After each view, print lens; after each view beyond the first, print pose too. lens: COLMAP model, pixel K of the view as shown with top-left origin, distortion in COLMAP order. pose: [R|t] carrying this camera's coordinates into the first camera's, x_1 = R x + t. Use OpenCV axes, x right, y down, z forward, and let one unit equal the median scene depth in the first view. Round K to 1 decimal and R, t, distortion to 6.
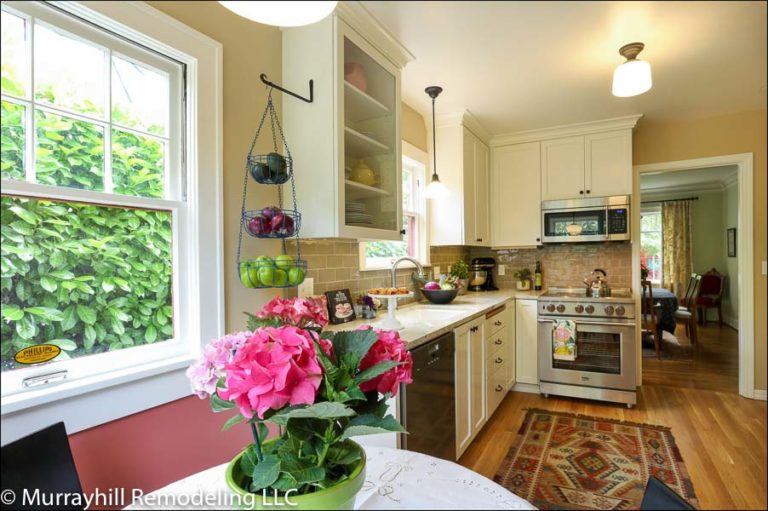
lens RADIAL K [[385.8, 0, 408.0], [0, 385.8, 260.2], [0, 0, 1]] dist [-0.013528, -0.000189]
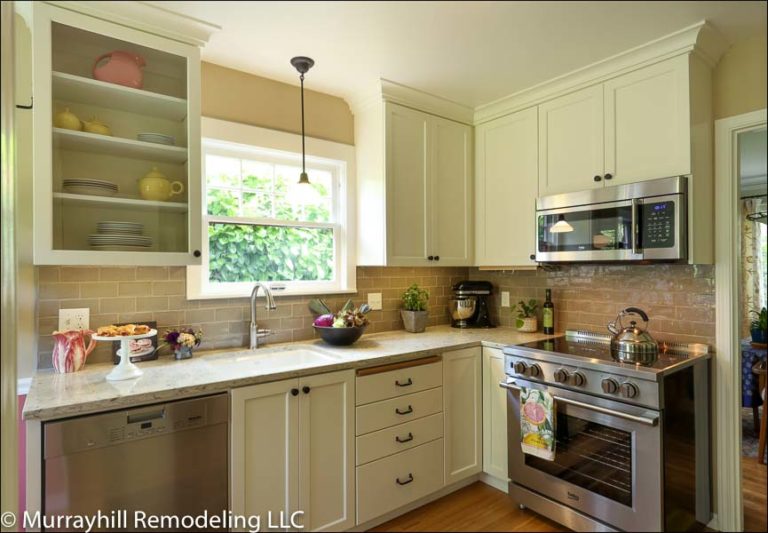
lens RADIAL K [[411.5, 0, 360.8], [0, 411.5, 263.9], [0, 0, 1]] dist [-0.012217, 0.006695]
pose [[0.881078, 0.009630, -0.472873, 0.460026], [-0.016768, 0.999800, -0.010884, -0.033088], [0.472674, 0.017519, 0.881063, 0.288172]]
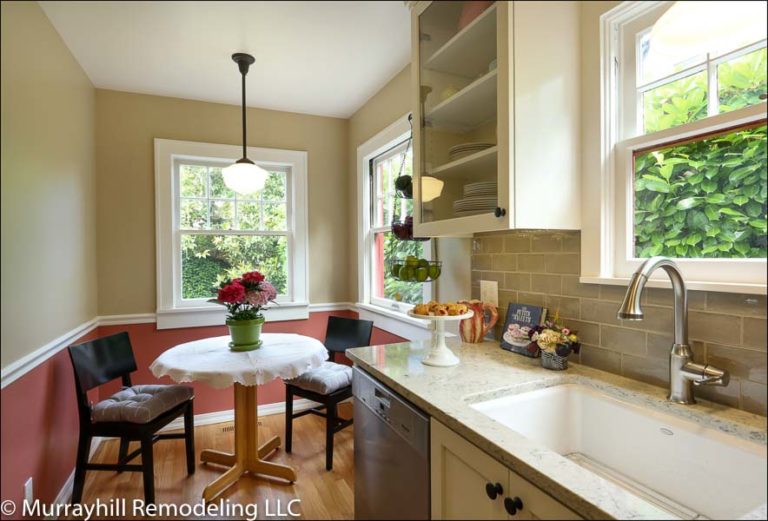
lens RADIAL K [[403.6, 0, 382.1], [0, 403.6, 258.7], [0, 0, 1]] dist [-0.020771, 0.003106]
pose [[-0.610054, 0.035347, -0.791571, 0.356561], [0.016310, 0.999353, 0.032056, -0.019590], [0.792192, 0.006645, -0.610236, 0.828914]]
